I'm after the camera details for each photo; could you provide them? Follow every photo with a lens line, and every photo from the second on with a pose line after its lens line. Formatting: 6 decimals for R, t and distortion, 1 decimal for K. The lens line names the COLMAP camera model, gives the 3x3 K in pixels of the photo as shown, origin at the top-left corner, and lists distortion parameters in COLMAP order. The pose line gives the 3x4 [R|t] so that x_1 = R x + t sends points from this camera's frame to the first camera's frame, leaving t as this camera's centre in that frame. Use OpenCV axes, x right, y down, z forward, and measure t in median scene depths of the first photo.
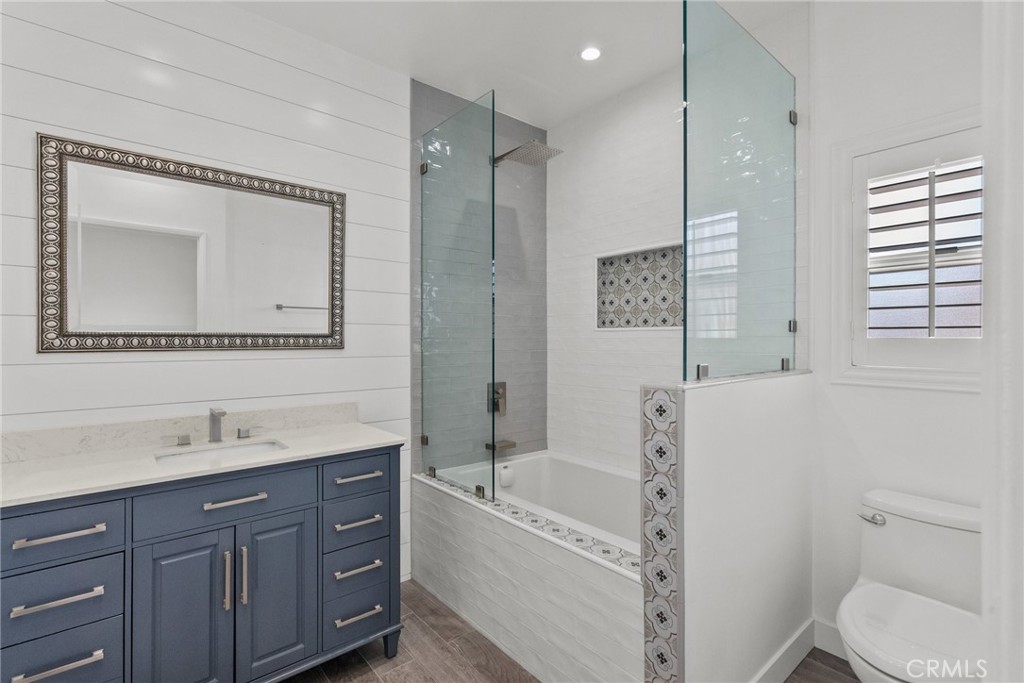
lens RADIAL K [[471.5, 0, 515.1], [0, 471.5, 348.2], [0, 0, 1]] dist [-0.006041, 0.002150]
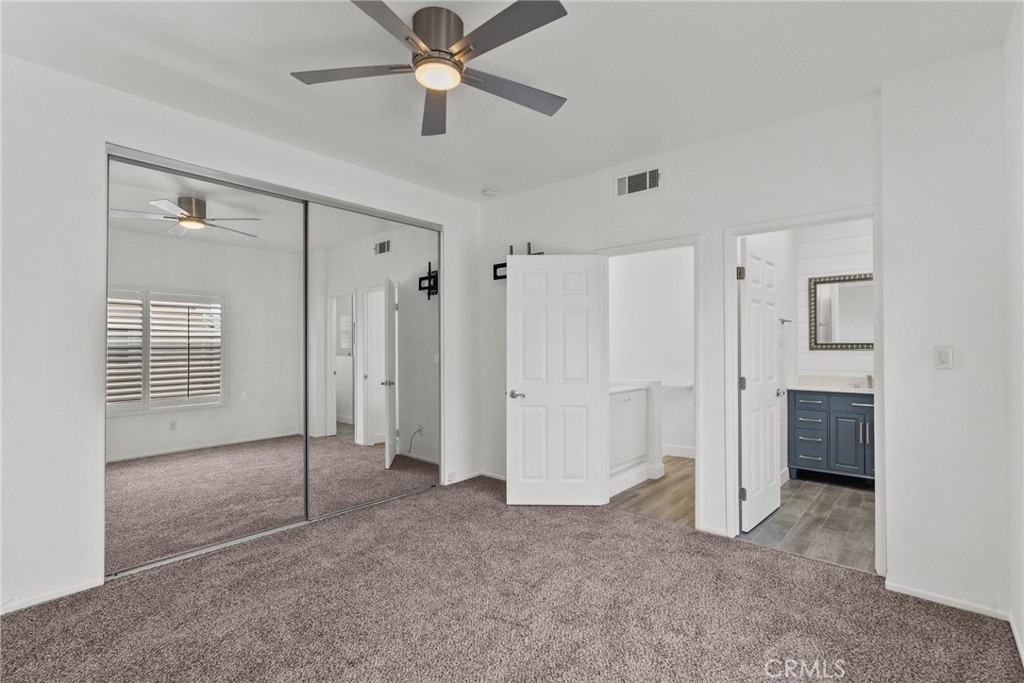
lens RADIAL K [[471.5, 0, 509.3], [0, 471.5, 337.9], [0, 0, 1]] dist [-0.006041, 0.002150]
pose [[0.141177, -0.005742, -0.989968, 1.695181], [0.009327, 0.999947, -0.004469, -0.071520], [0.989940, -0.008602, 0.141223, -1.332219]]
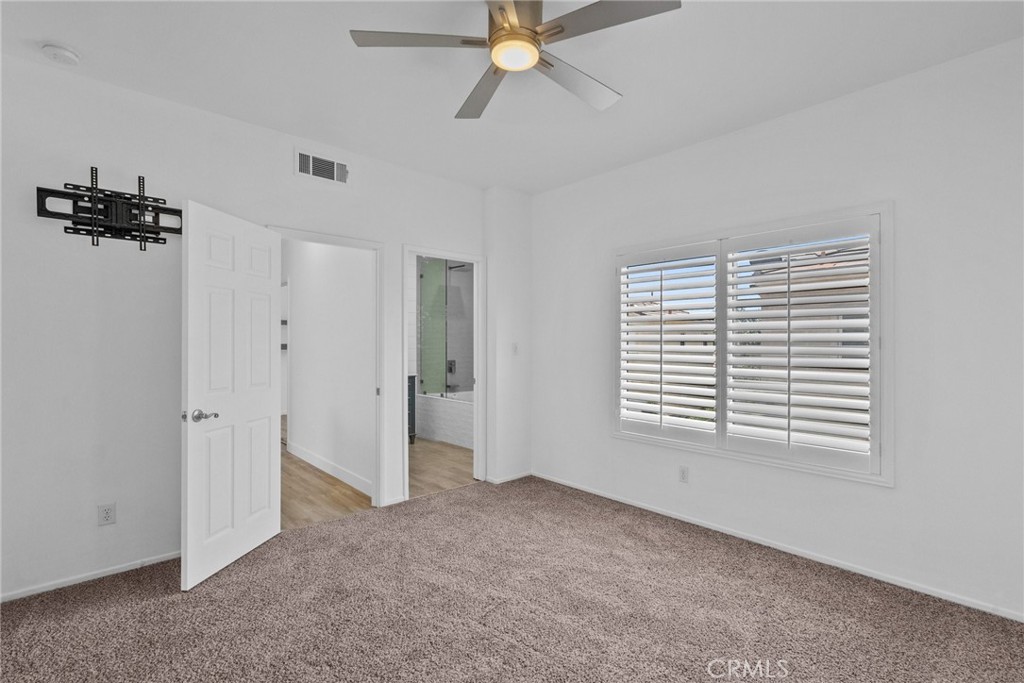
lens RADIAL K [[471.5, 0, 508.5], [0, 471.5, 343.0], [0, 0, 1]] dist [-0.006041, 0.002150]
pose [[0.999511, 0.004737, 0.030912, 0.323184], [-0.004864, 0.999980, 0.004024, -0.047082], [-0.030892, -0.004173, 0.999514, -2.542795]]
